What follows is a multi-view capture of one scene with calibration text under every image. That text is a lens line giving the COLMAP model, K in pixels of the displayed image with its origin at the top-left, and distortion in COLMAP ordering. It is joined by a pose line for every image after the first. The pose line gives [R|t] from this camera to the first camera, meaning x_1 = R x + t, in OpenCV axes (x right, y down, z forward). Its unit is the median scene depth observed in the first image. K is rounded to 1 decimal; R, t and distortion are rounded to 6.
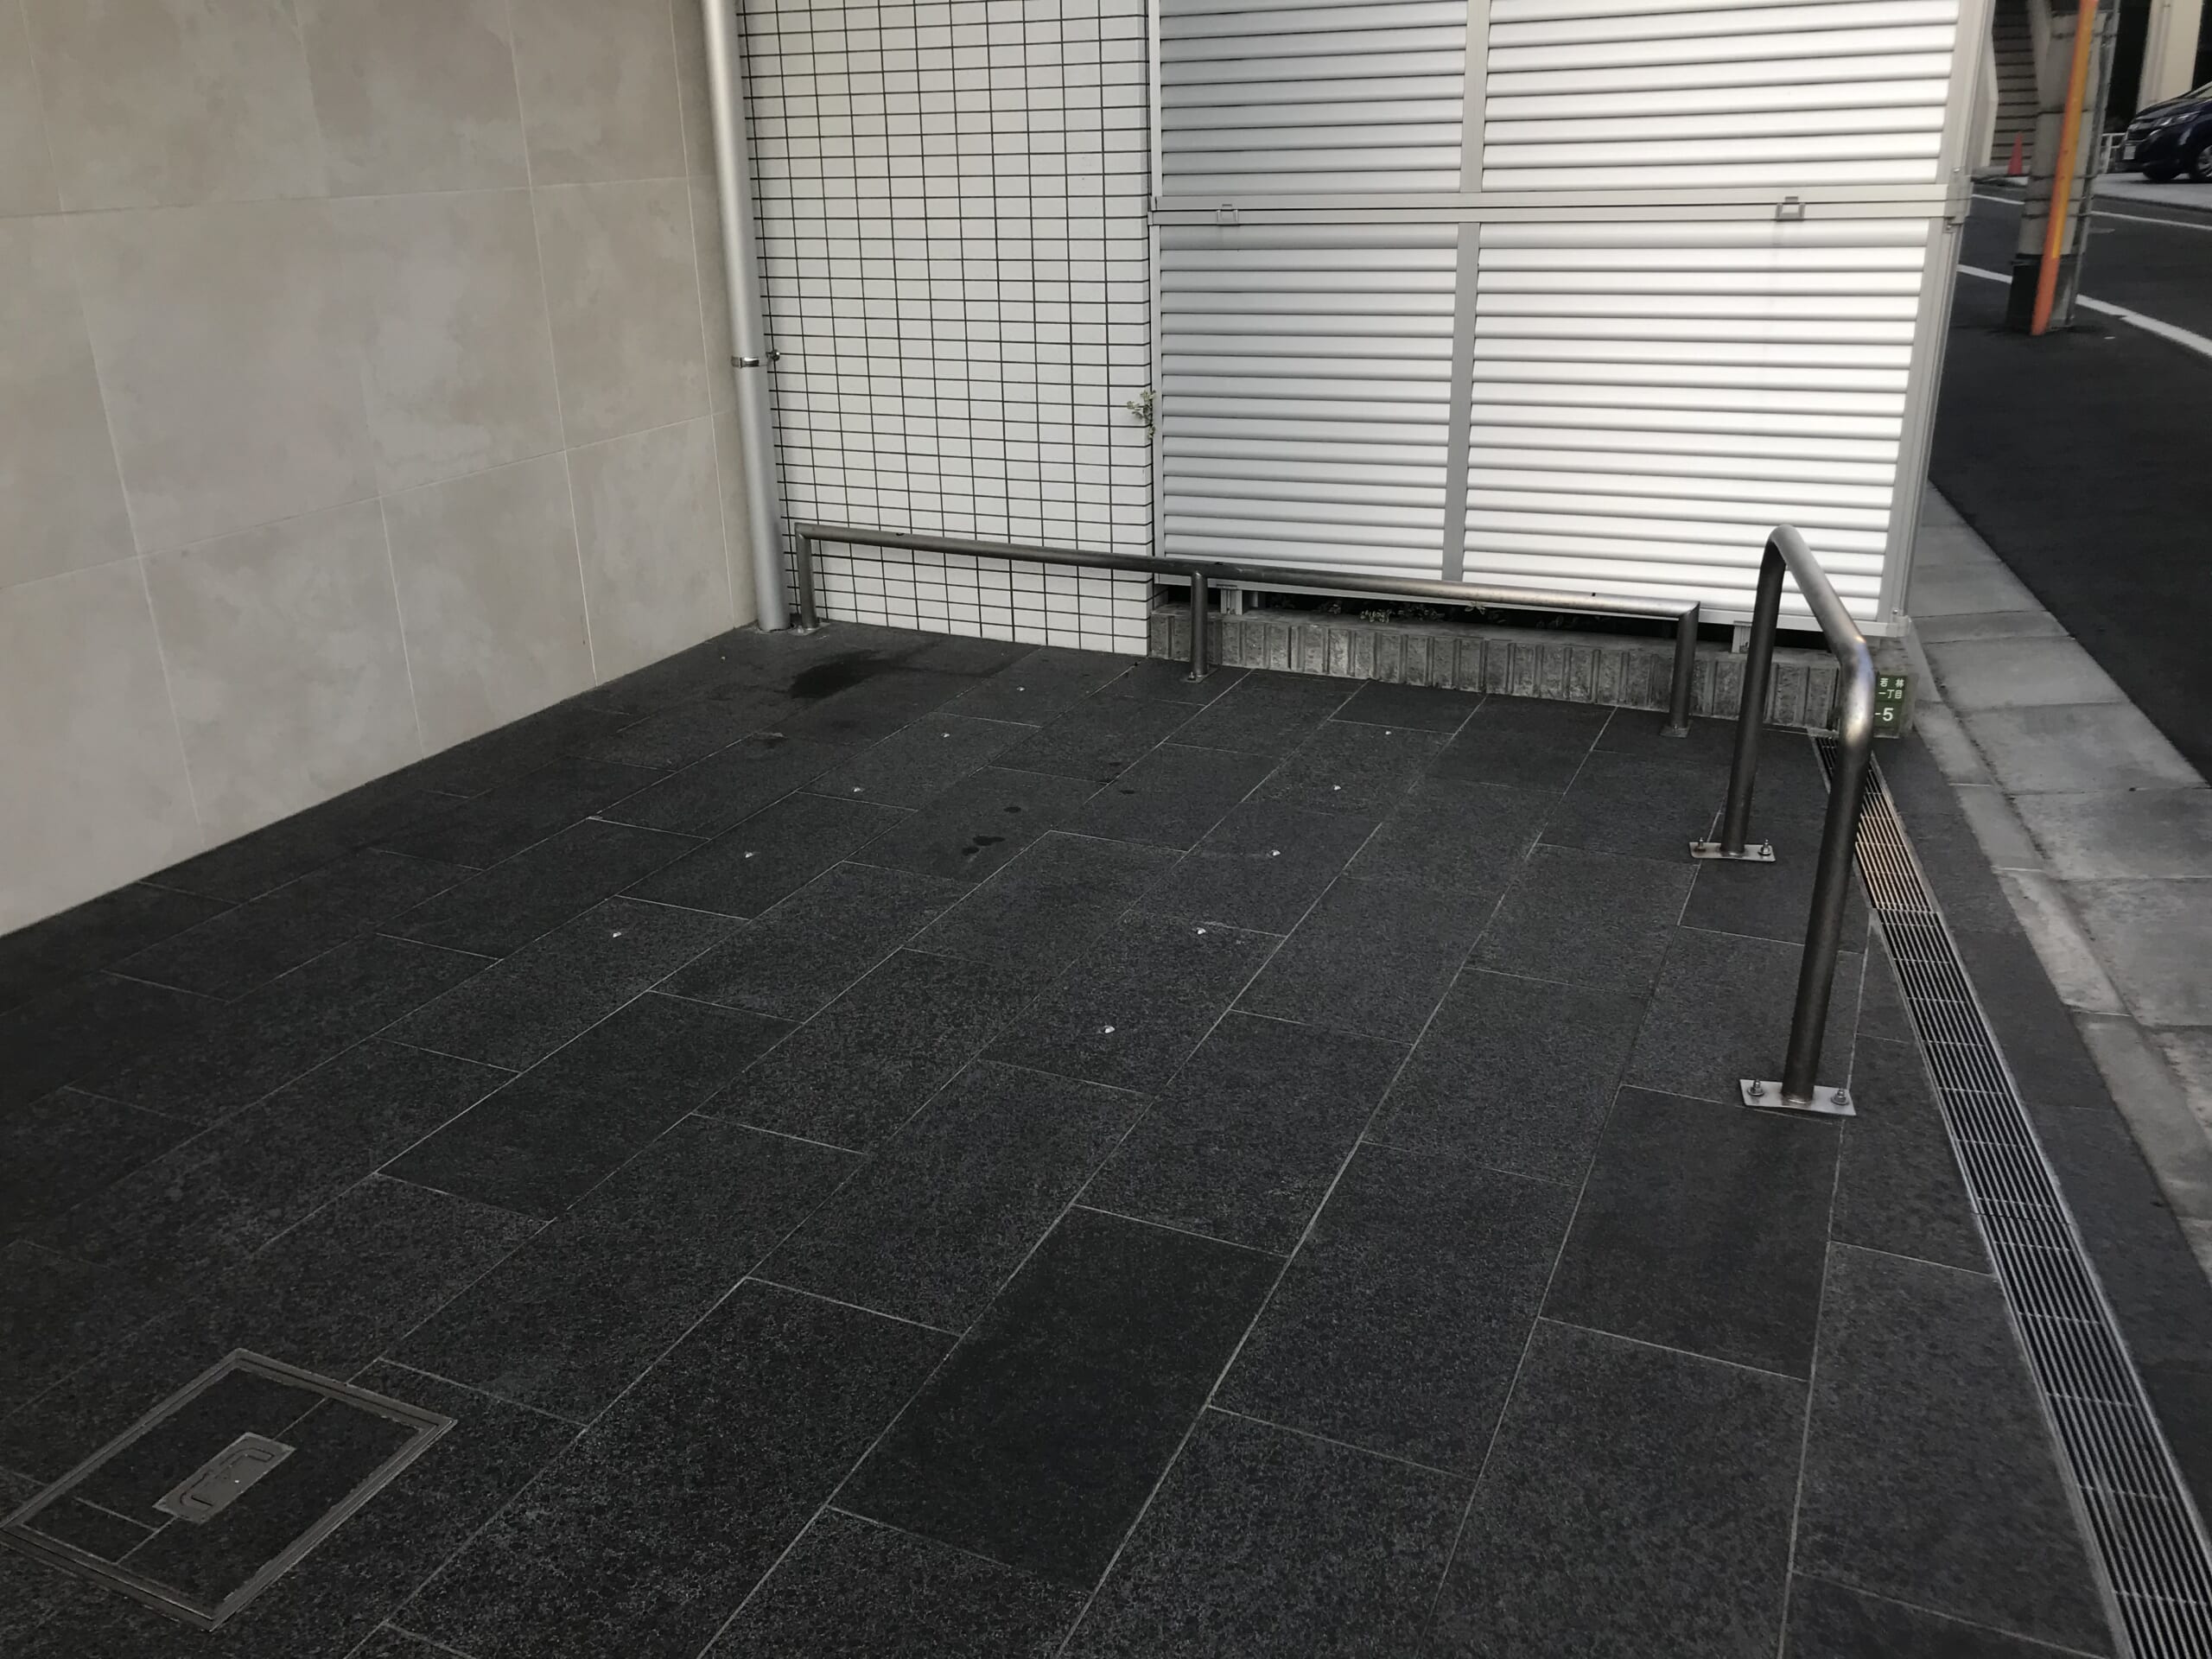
lens RADIAL K [[1821.5, 0, 1094.7], [0, 1821.5, 837.3], [0, 0, 1]] dist [0.067256, -0.146705]
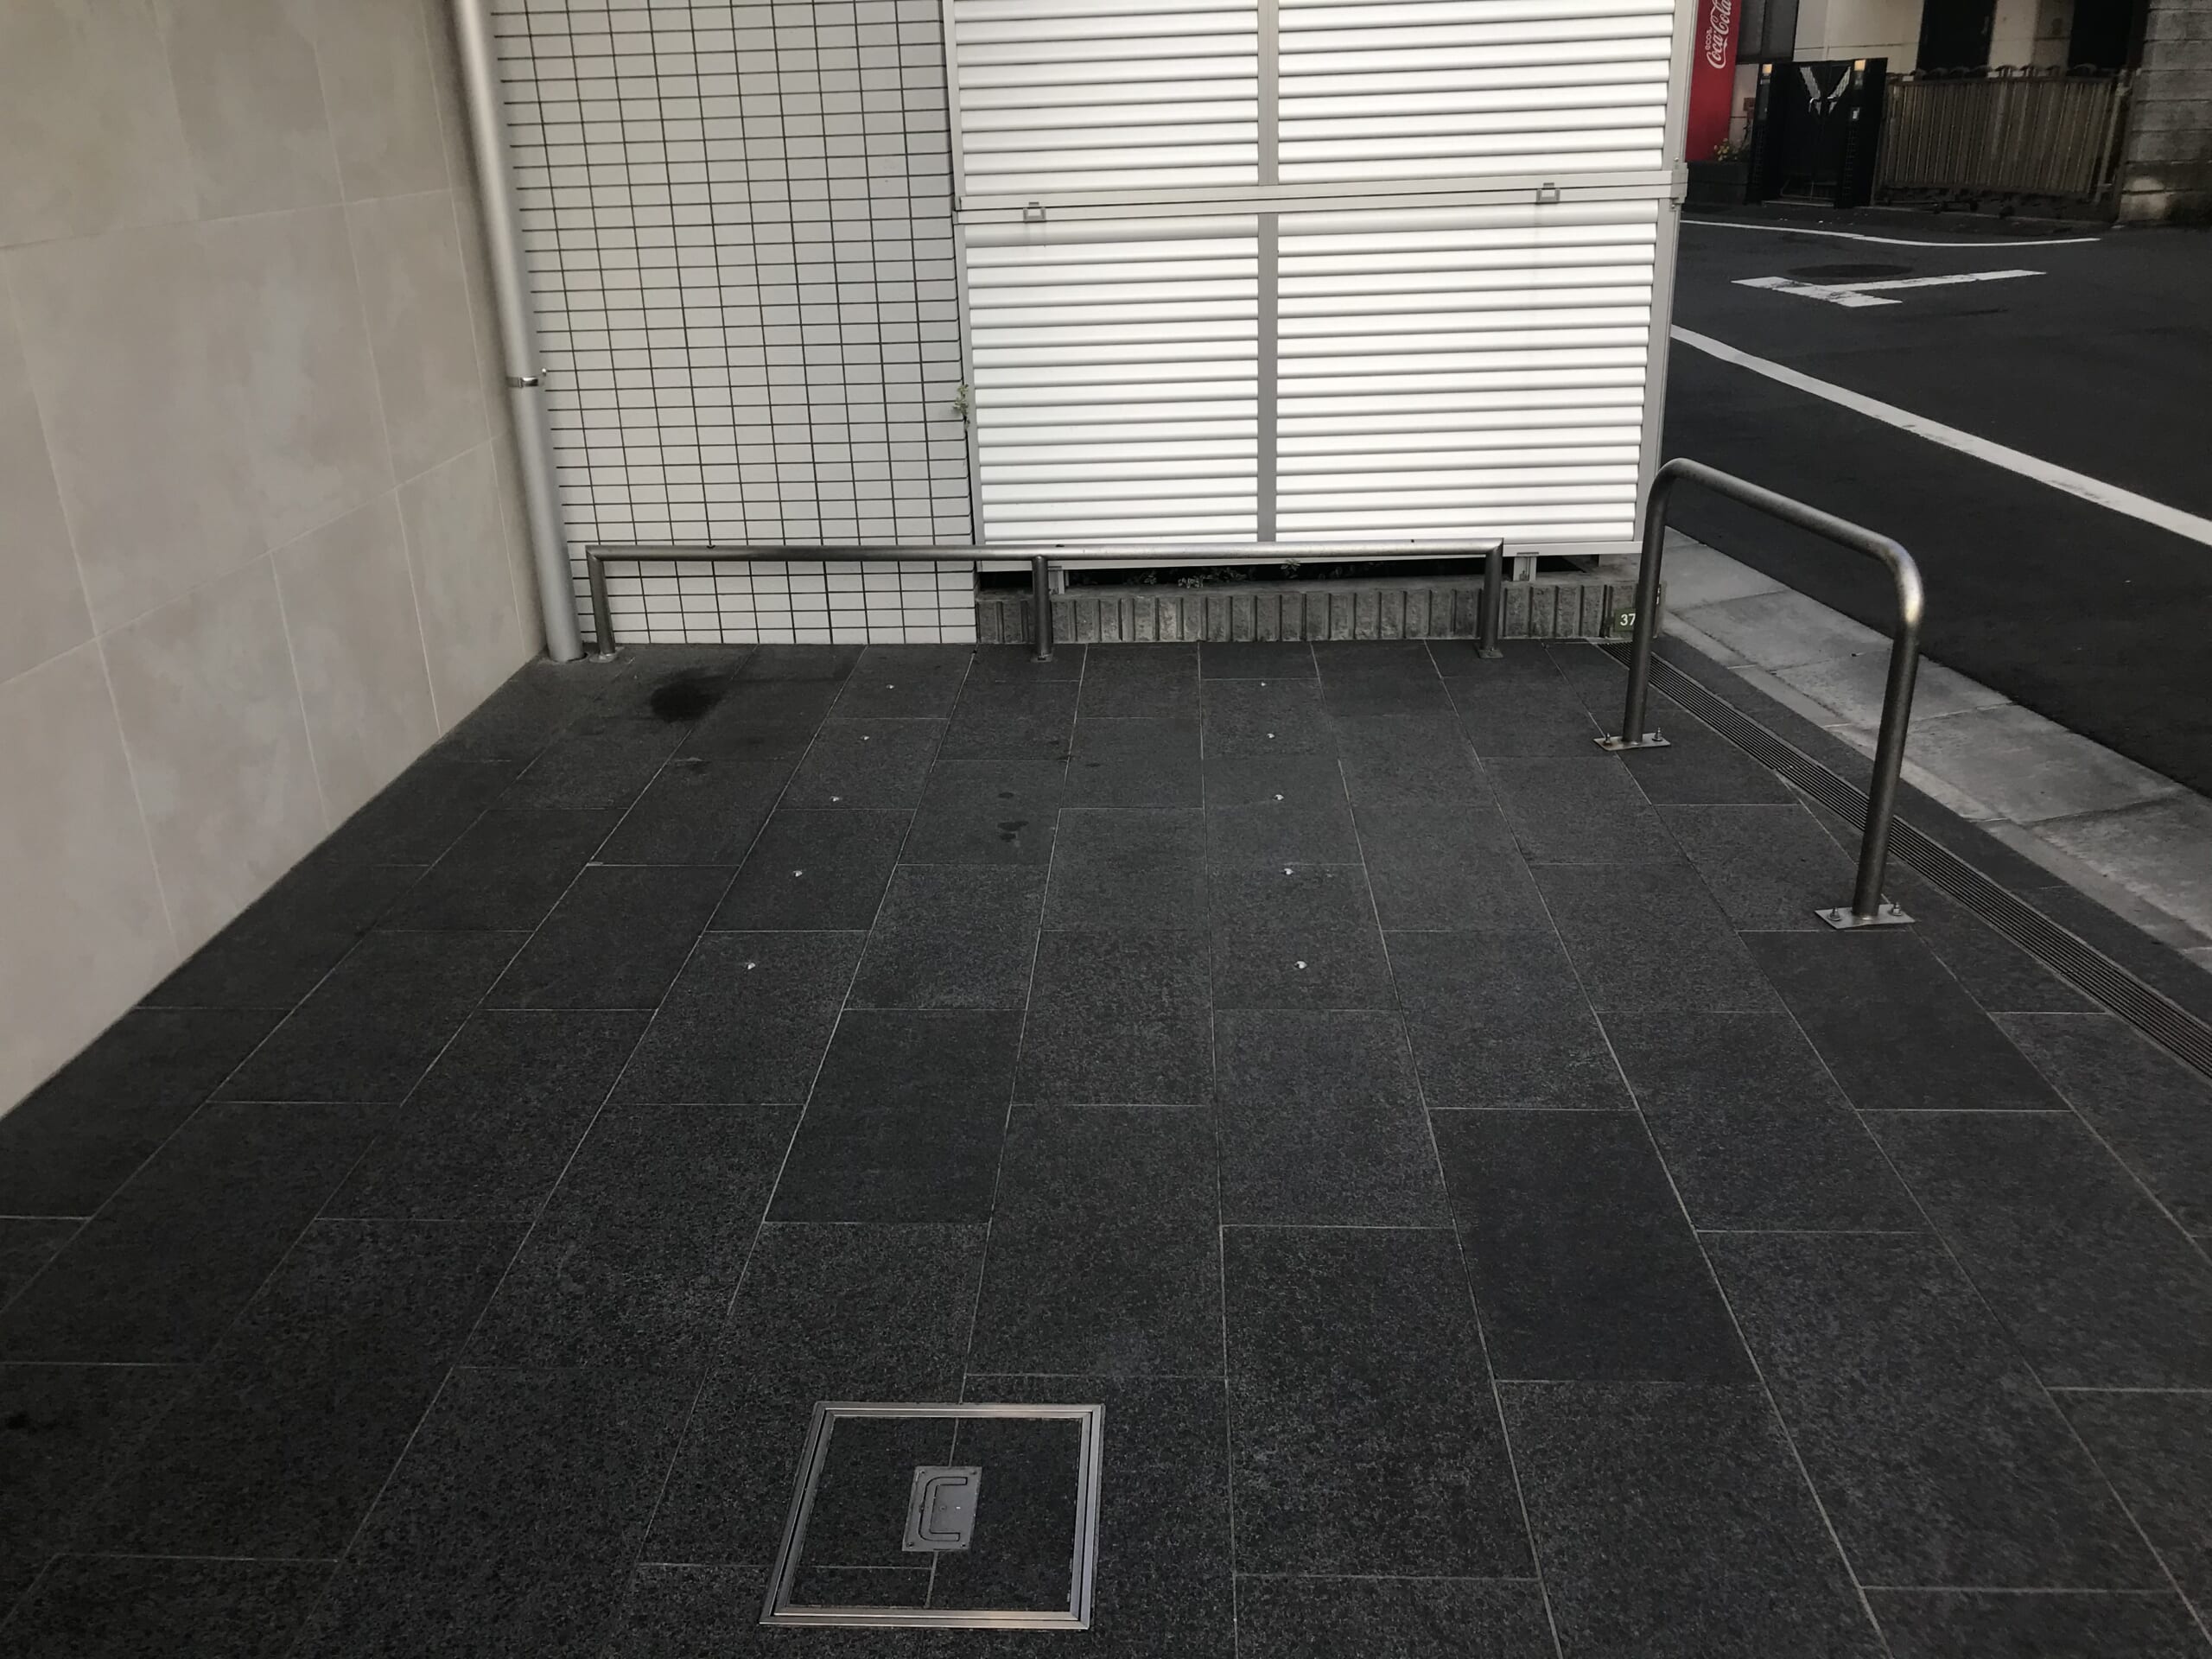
lens RADIAL K [[1821.5, 0, 1094.7], [0, 1821.5, 837.3], [0, 0, 1]] dist [0.067256, -0.146705]
pose [[0.928311, -0.145319, 0.342229, -0.301231], [0.144012, 0.989140, 0.029374, -0.012452], [-0.342781, 0.022017, 0.939157, 0.013517]]
